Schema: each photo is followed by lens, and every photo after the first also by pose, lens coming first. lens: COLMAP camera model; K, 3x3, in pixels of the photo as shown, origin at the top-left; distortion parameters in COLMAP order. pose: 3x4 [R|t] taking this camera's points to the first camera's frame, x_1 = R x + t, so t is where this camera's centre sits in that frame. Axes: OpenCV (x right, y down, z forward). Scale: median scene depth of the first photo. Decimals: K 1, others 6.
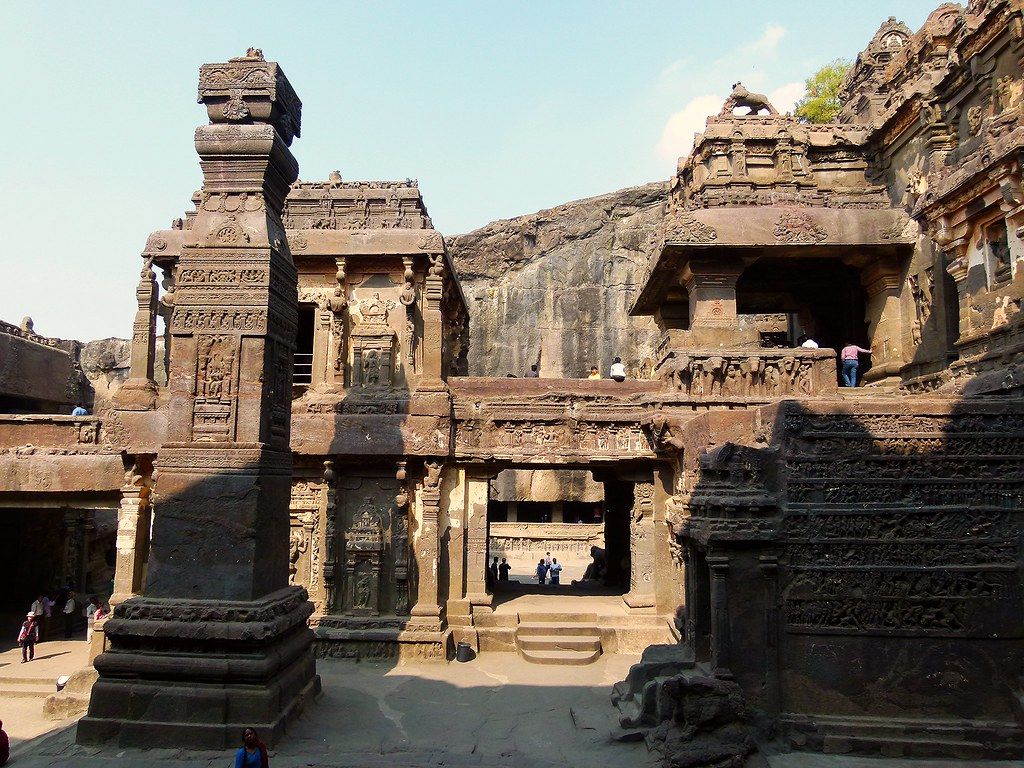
lens RADIAL K [[766.8, 0, 512.0], [0, 766.8, 384.0], [0, 0, 1]] dist [-0.020259, 0.006754]
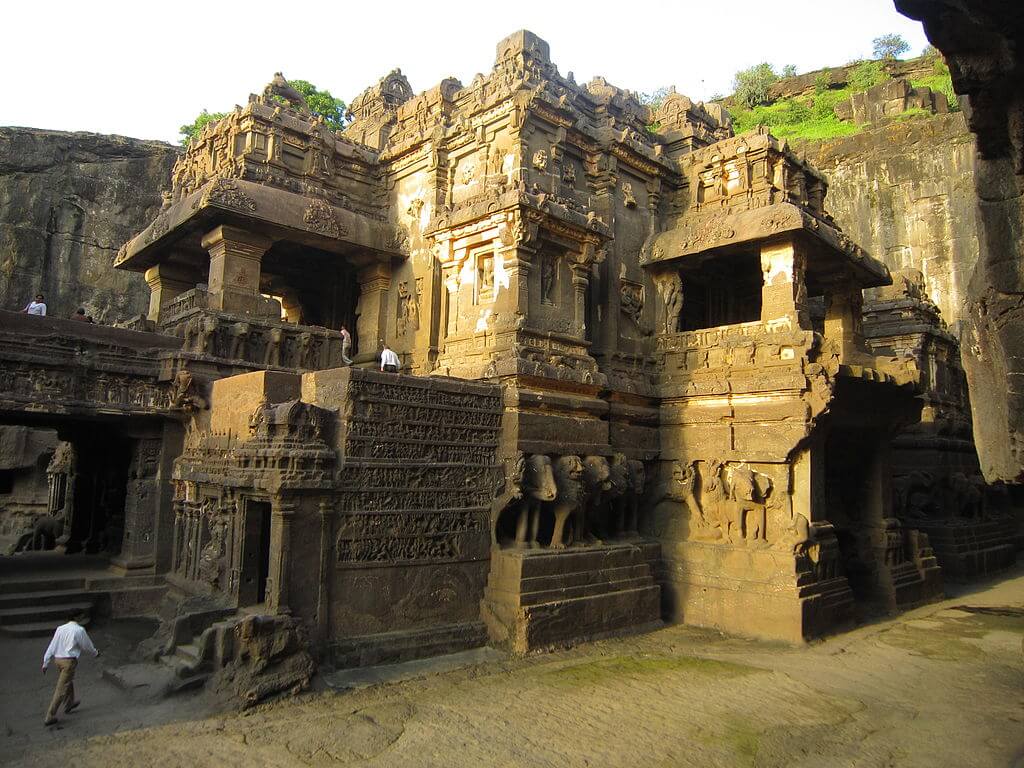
lens RADIAL K [[724.7, 0, 512.0], [0, 724.7, 384.0], [0, 0, 1]] dist [-0.060203, 0.004299]
pose [[0.697092, 0.097570, 0.710312, -0.237452], [-0.109981, 0.993524, -0.028538, 0.050809], [-0.708496, -0.058227, 0.703308, 0.073256]]
